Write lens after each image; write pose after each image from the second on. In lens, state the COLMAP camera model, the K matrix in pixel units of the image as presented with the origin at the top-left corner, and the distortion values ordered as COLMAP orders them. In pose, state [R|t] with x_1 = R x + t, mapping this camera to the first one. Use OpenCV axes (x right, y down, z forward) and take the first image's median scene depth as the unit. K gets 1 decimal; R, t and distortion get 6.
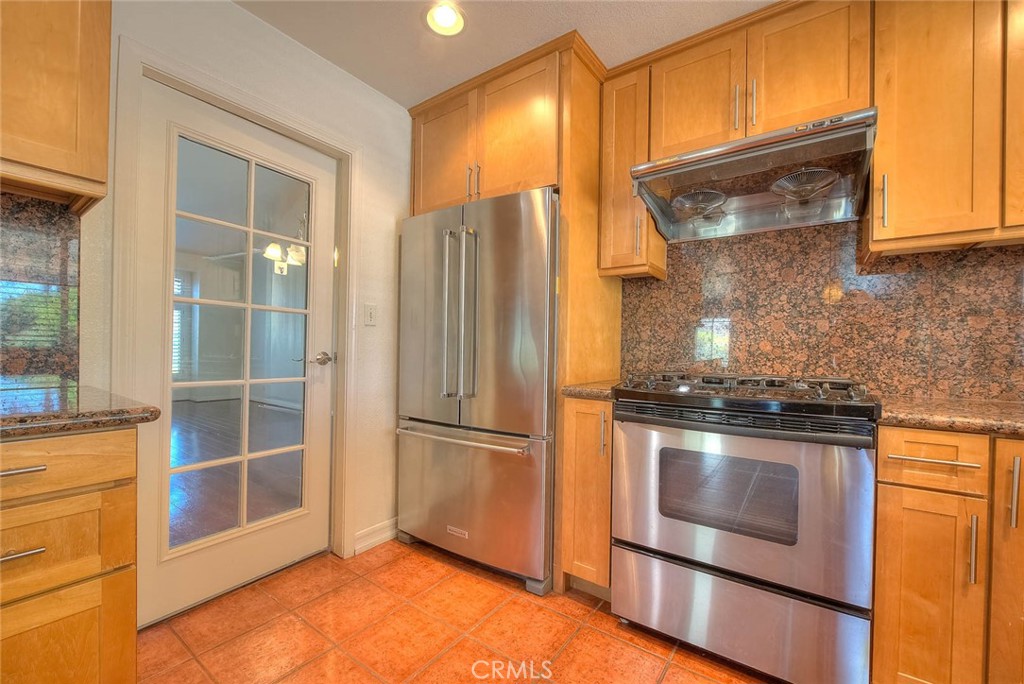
lens RADIAL K [[409.3, 0, 506.8], [0, 409.3, 350.7], [0, 0, 1]] dist [-0.001429, -0.000274]
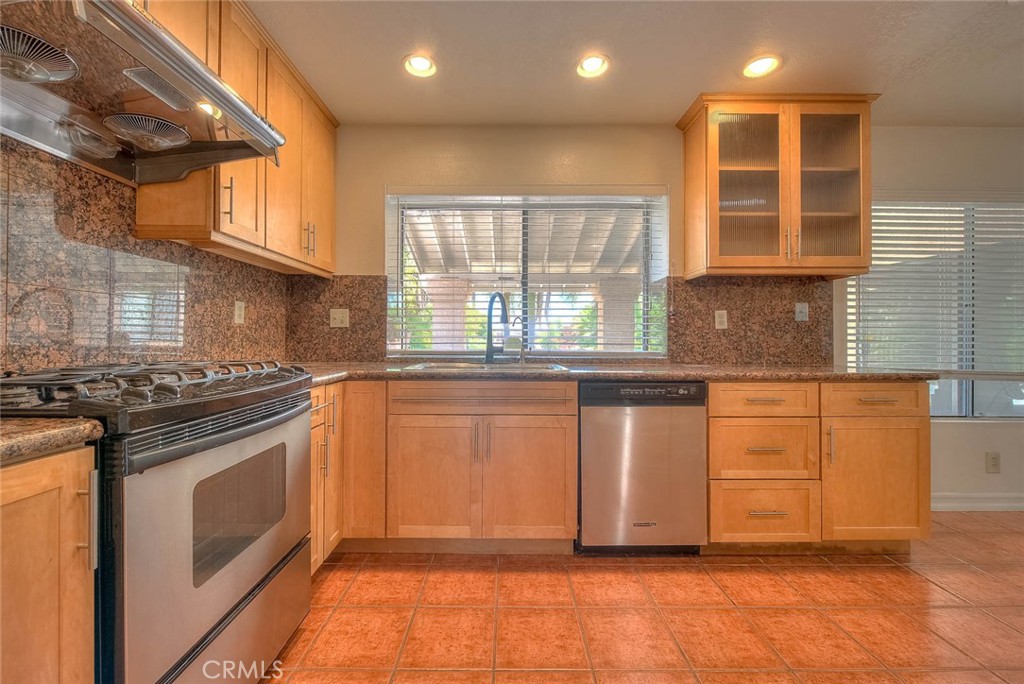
lens RADIAL K [[409.2, 0, 514.3], [0, 409.2, 337.7], [0, 0, 1]] dist [-0.000065, -0.000030]
pose [[-0.592077, -0.016313, 0.805716, -0.358374], [-0.011297, 0.999865, 0.011942, -0.007093], [-0.805802, -0.002032, -0.592181, 0.814722]]
